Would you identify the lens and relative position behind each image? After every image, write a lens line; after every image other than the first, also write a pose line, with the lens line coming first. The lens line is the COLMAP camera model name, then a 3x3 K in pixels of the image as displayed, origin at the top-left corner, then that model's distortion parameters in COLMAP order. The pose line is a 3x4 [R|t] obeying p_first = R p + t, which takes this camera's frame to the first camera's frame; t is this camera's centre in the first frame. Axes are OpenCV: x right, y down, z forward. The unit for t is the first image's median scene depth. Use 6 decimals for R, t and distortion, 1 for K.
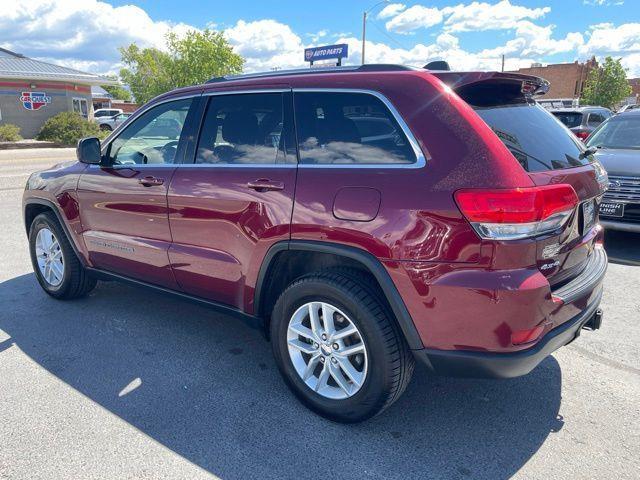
lens RADIAL K [[456.0, 0, 326.8], [0, 456.0, 240.5], [0, 0, 1]] dist [0.044948, -0.058265]
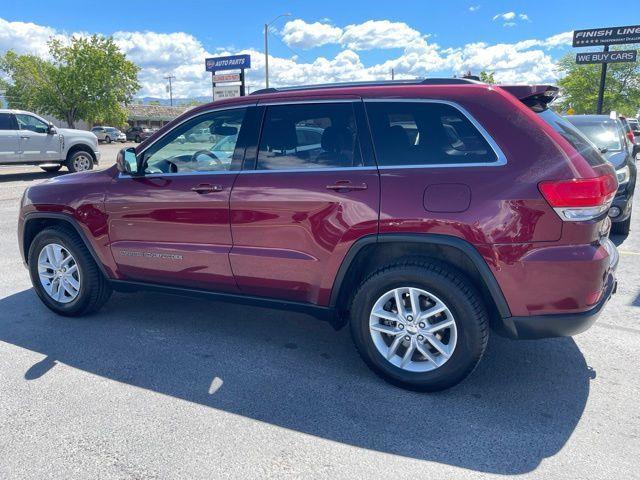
lens RADIAL K [[456.0, 0, 316.3], [0, 456.0, 245.1], [0, 0, 1]] dist [0.044948, -0.058265]
pose [[0.980324, -0.054048, 0.189852, -0.331896], [0.056459, 0.998378, -0.007312, 0.019747], [-0.189149, 0.017887, 0.981785, -0.053872]]
